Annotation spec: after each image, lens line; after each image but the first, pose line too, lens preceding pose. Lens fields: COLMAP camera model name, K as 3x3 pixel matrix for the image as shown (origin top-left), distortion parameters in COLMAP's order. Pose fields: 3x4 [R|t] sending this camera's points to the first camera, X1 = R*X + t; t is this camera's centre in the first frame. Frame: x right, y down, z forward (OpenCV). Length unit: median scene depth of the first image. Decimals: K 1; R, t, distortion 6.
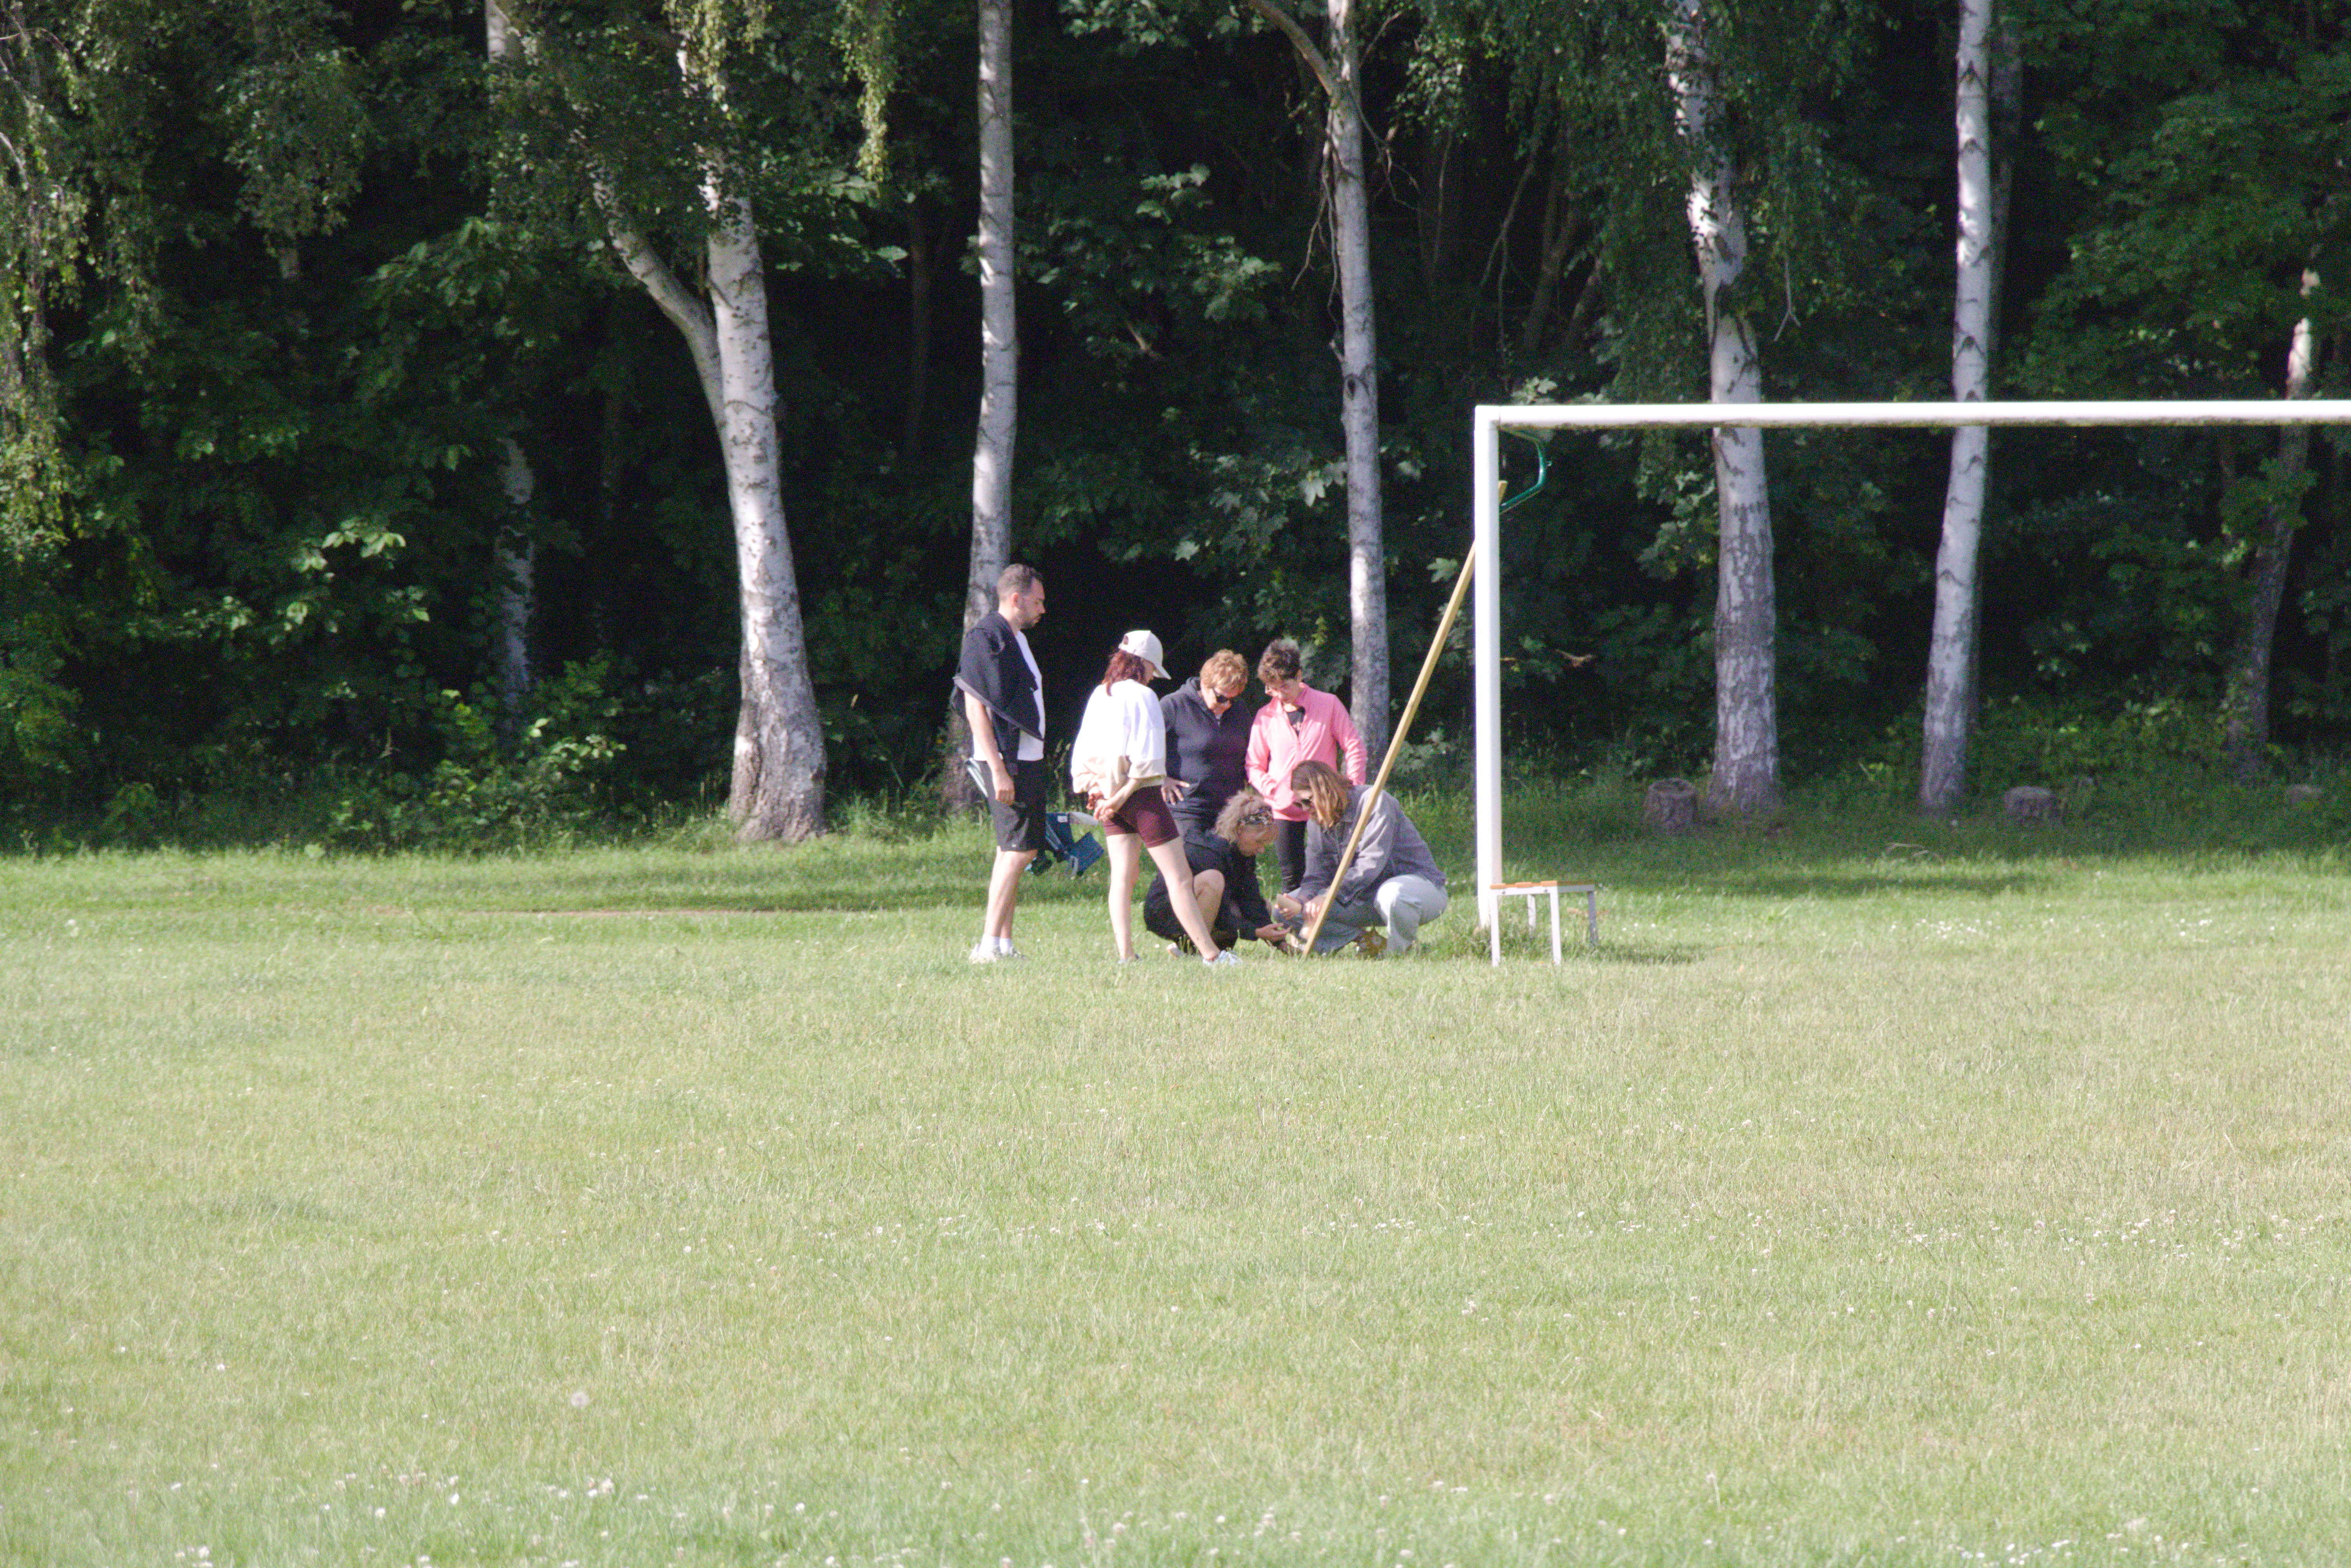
lens RADIAL K [[14584.4, 0, 1175.5], [0, 14584.4, 784.0], [0, 0, 1]] dist [3.645809, -662.556025]
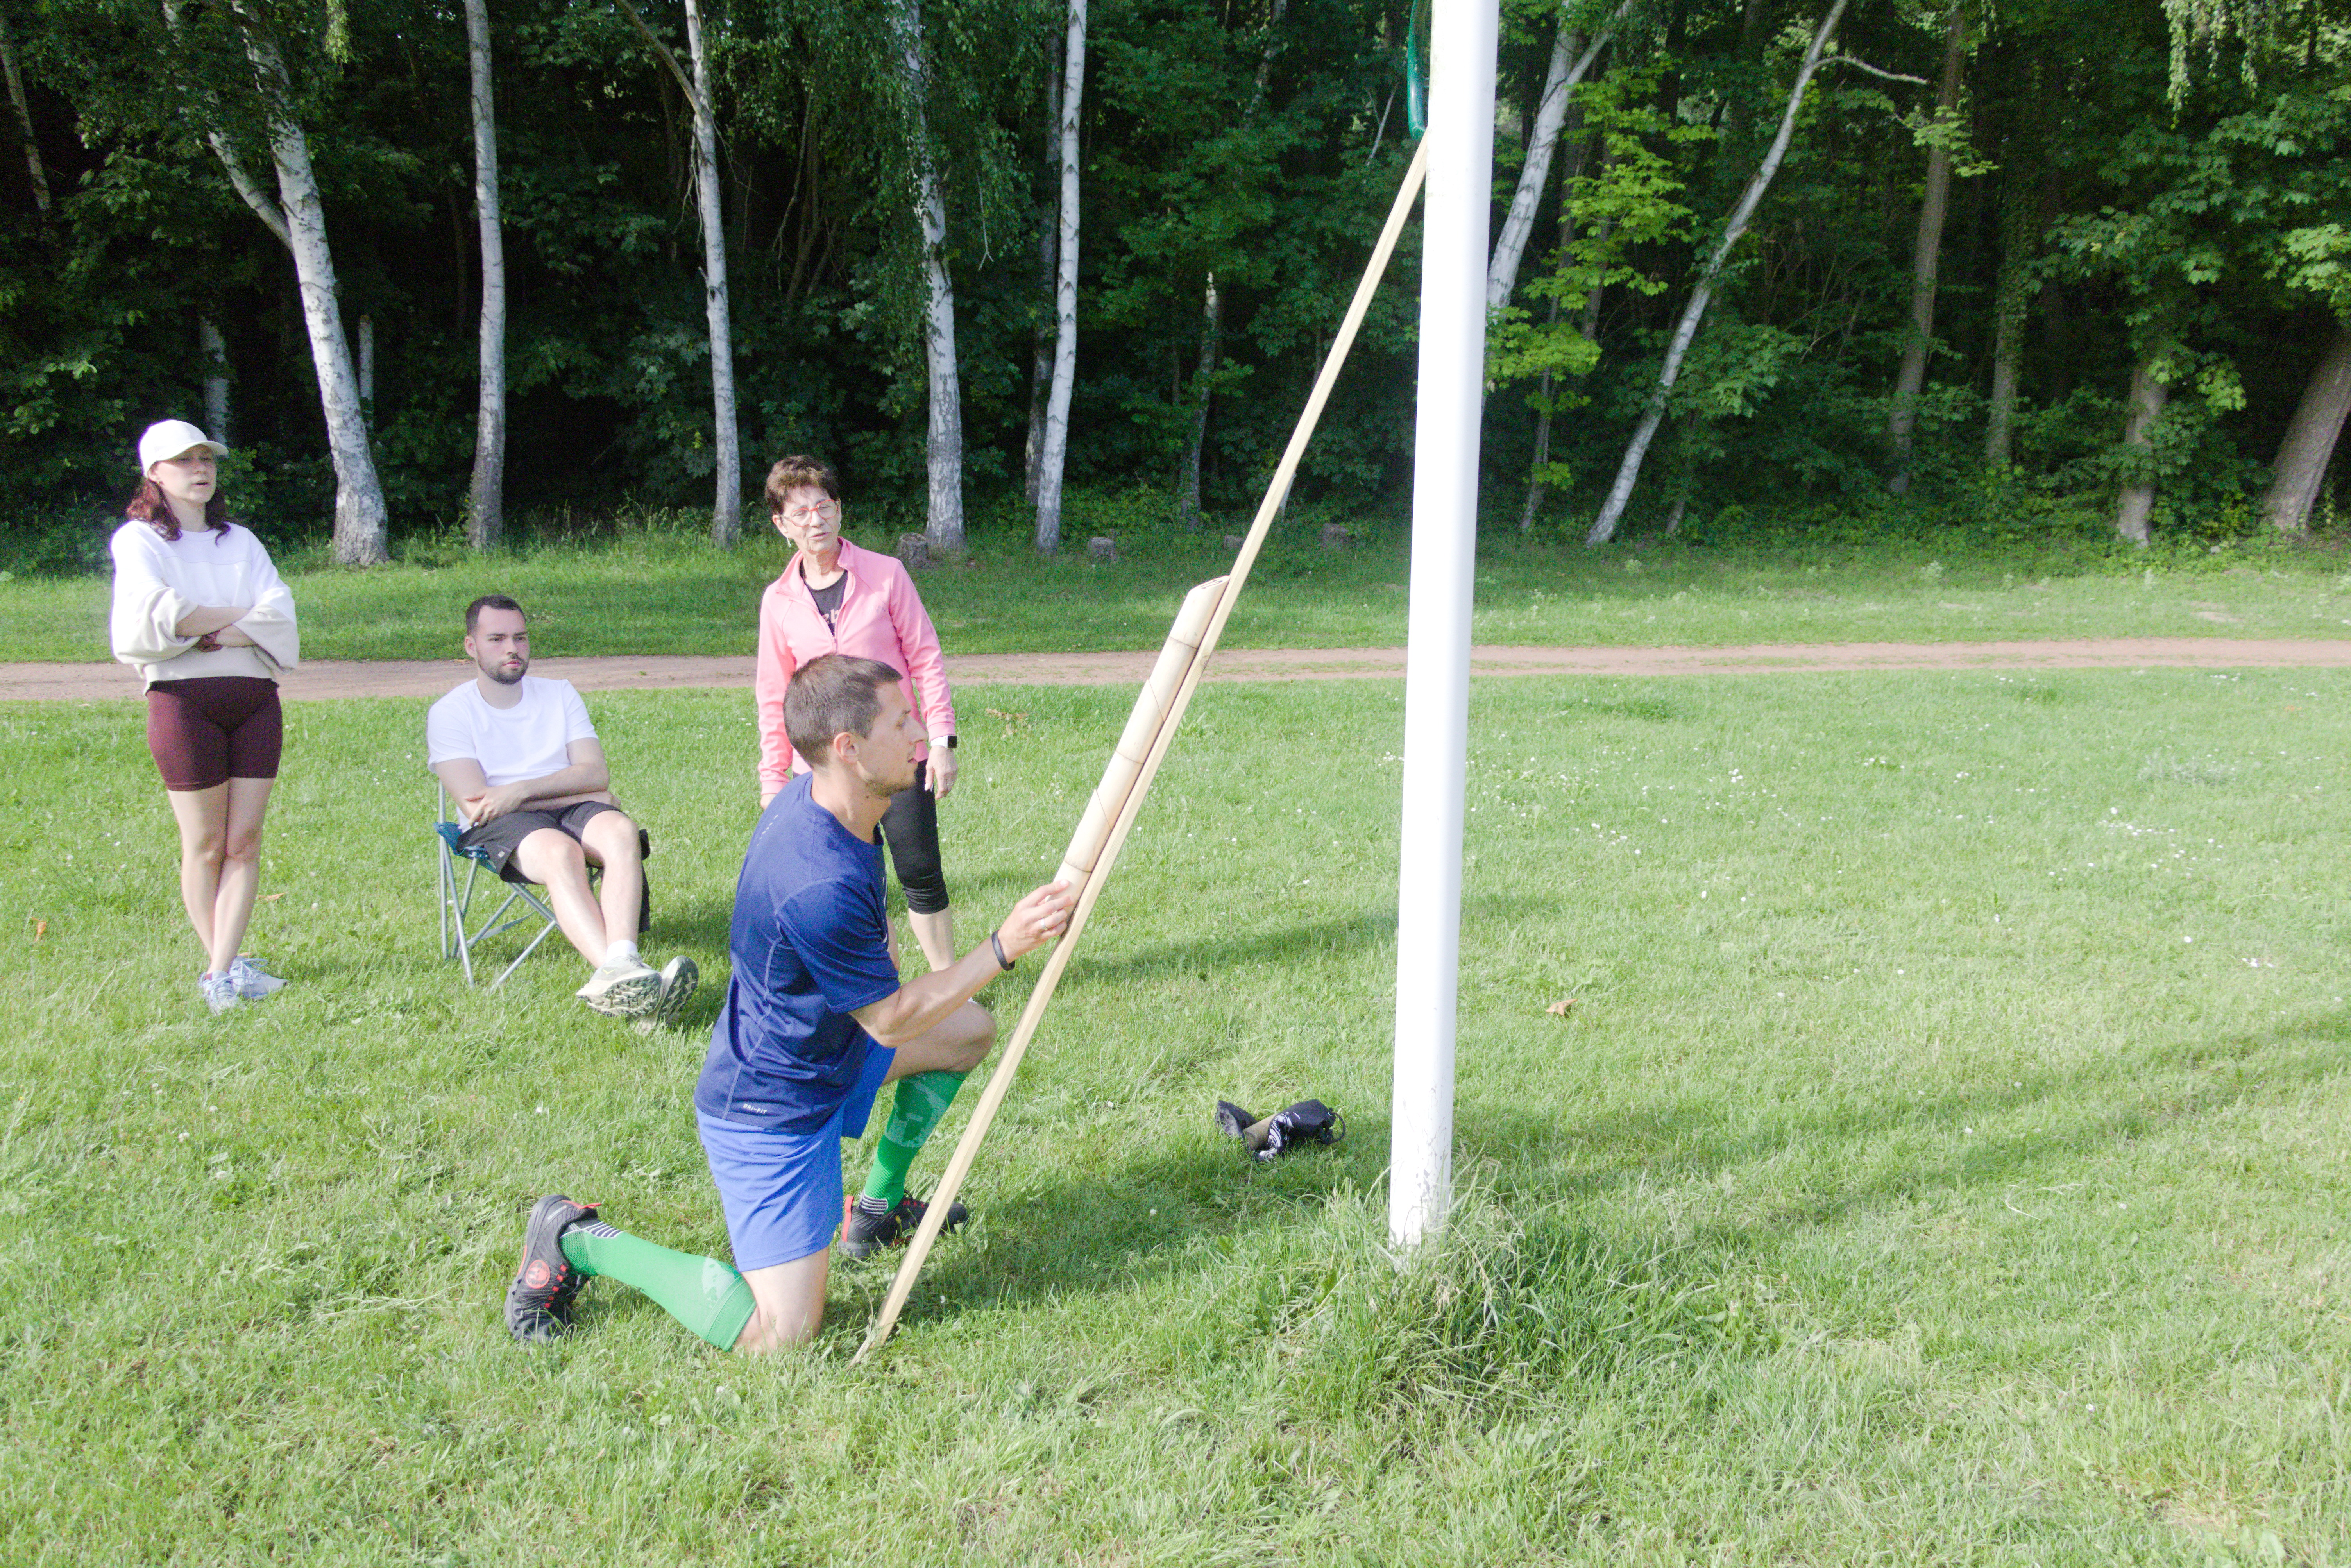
lens RADIAL K [[1920.9, 0, 1175.5], [0, 1920.9, 784.0], [0, 0, 1]] dist [0.049259, -0.046959]
pose [[0.962092, -0.027706, 0.271313, 0.001408], [-0.017206, 0.986678, 0.161771, -0.008383], [-0.272181, -0.160307, 0.948799, 0.764318]]
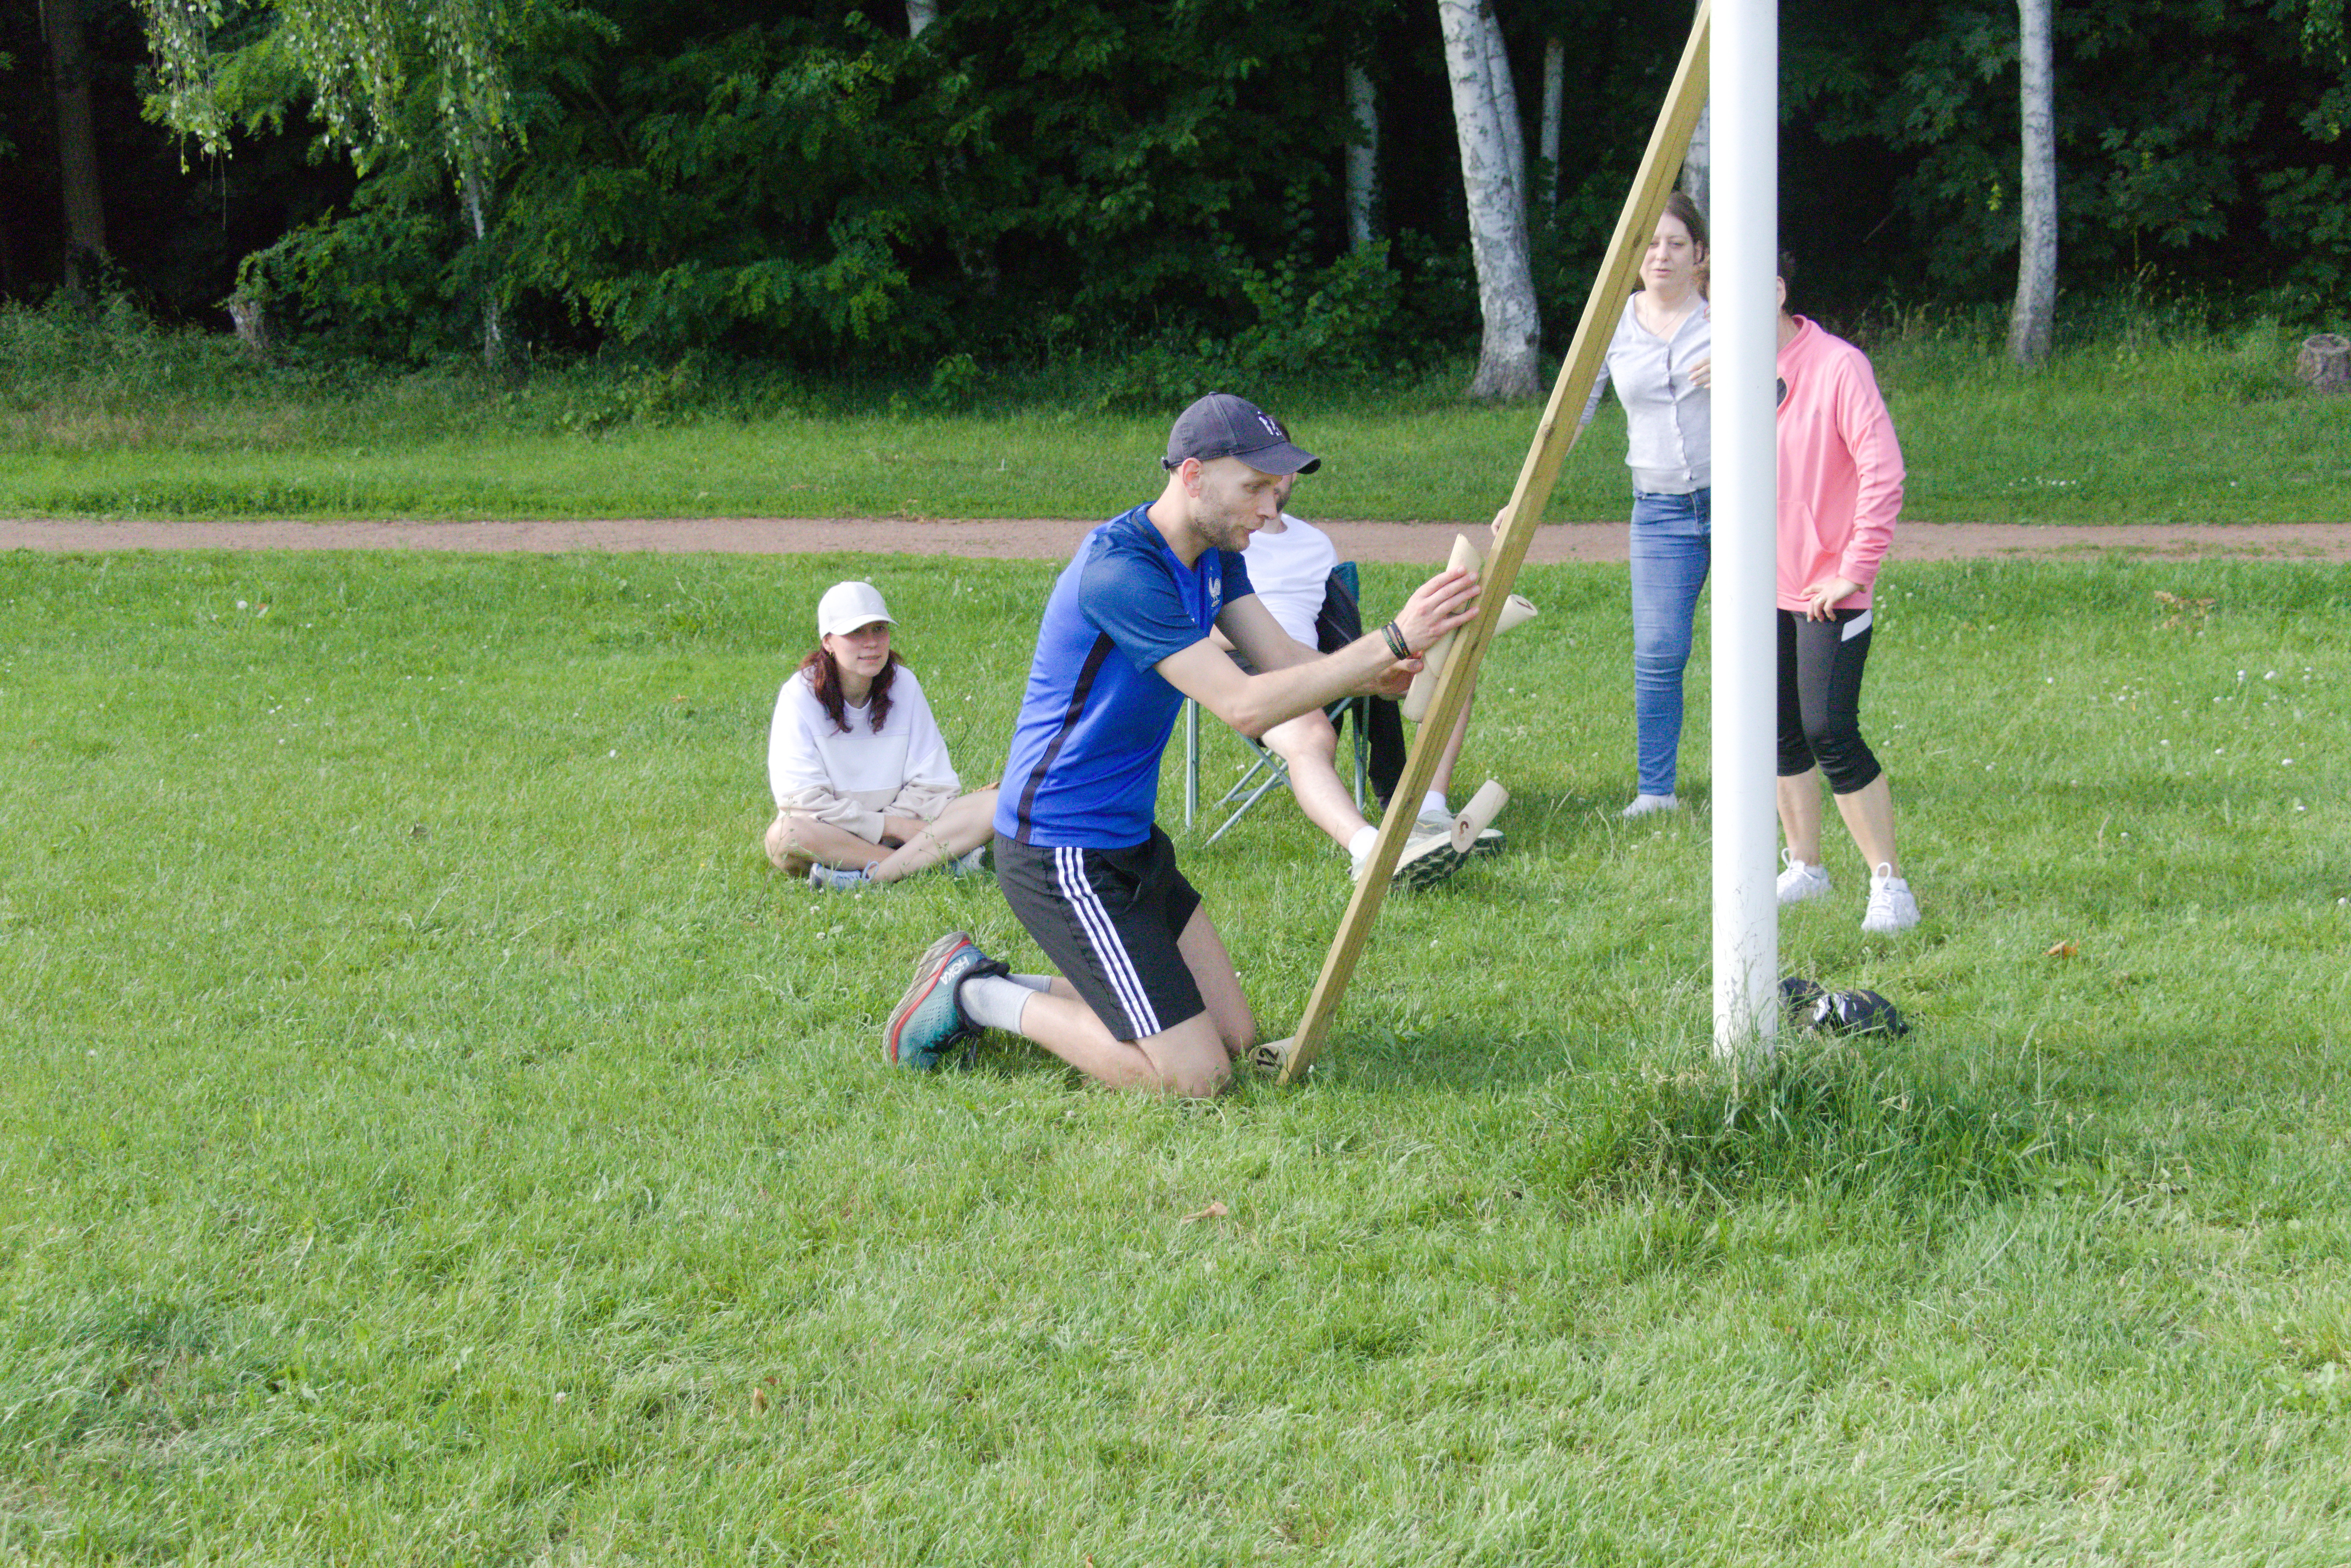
lens RADIAL K [[3444.6, 0, 1175.5], [0, 3444.6, 784.0], [0, 0, 1]] dist [0.042067, -0.052465]
pose [[0.957659, 0.024984, -0.286818, 0.026666], [0.020660, 0.987696, 0.155015, -0.008576], [0.287162, -0.154377, 0.945360, 0.731882]]
